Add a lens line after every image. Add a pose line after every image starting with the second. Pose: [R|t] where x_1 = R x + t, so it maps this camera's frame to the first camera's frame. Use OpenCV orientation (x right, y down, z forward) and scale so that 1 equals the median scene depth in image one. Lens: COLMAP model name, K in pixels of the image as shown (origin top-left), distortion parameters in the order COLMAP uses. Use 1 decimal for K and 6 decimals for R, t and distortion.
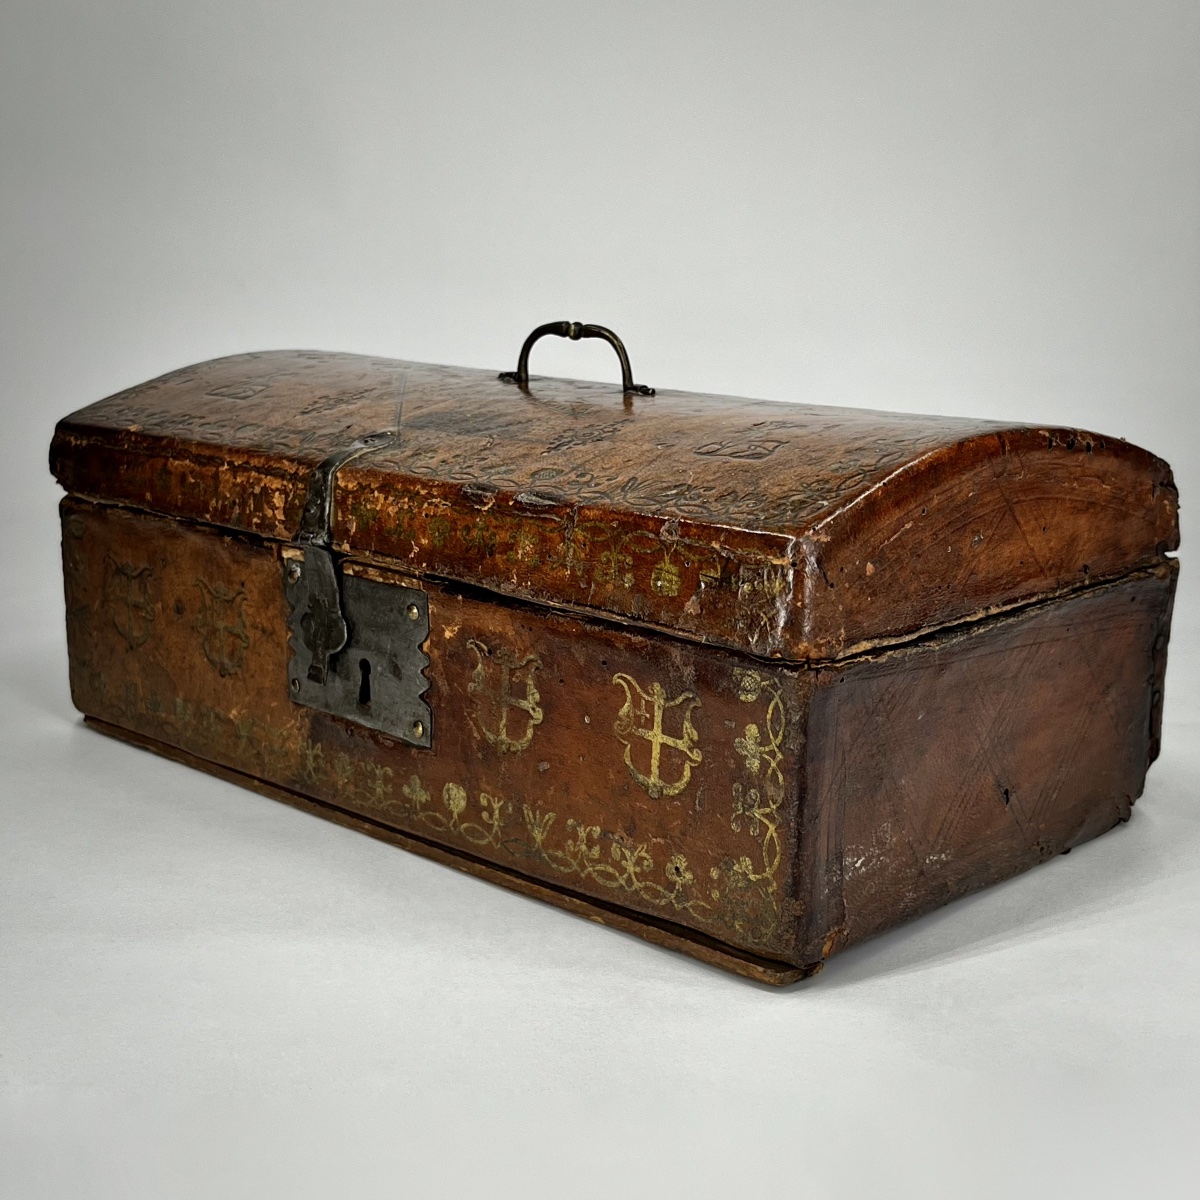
lens RADIAL K [[1771.8, 0, 600.0], [0, 1771.8, 600.0], [0, 0, 1]] dist [0.061496, 0.010317]
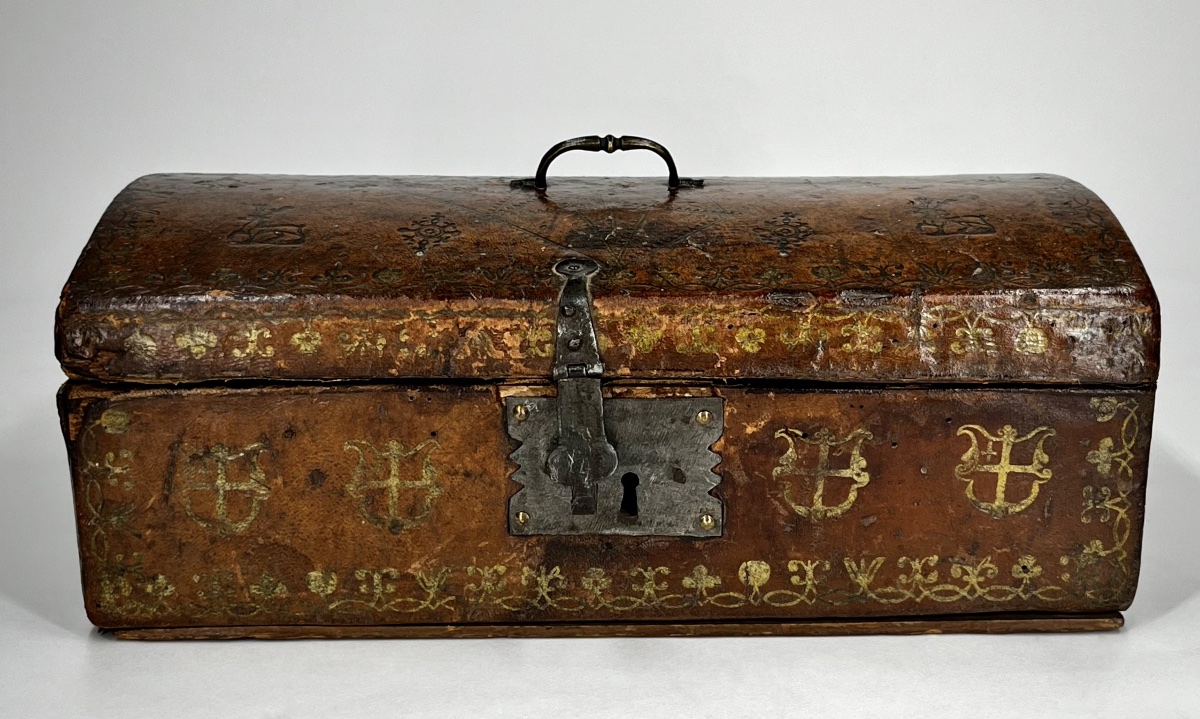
lens RADIAL K [[1860.4, 0, 600.0], [0, 1860.4, 359.5], [0, 0, 1]] dist [0.202007, -1.226701]
pose [[0.714179, -0.197186, 0.671615, -0.996374], [0.159809, 0.980092, 0.117818, -0.189301], [-0.681476, 0.023187, 0.731473, 0.228064]]
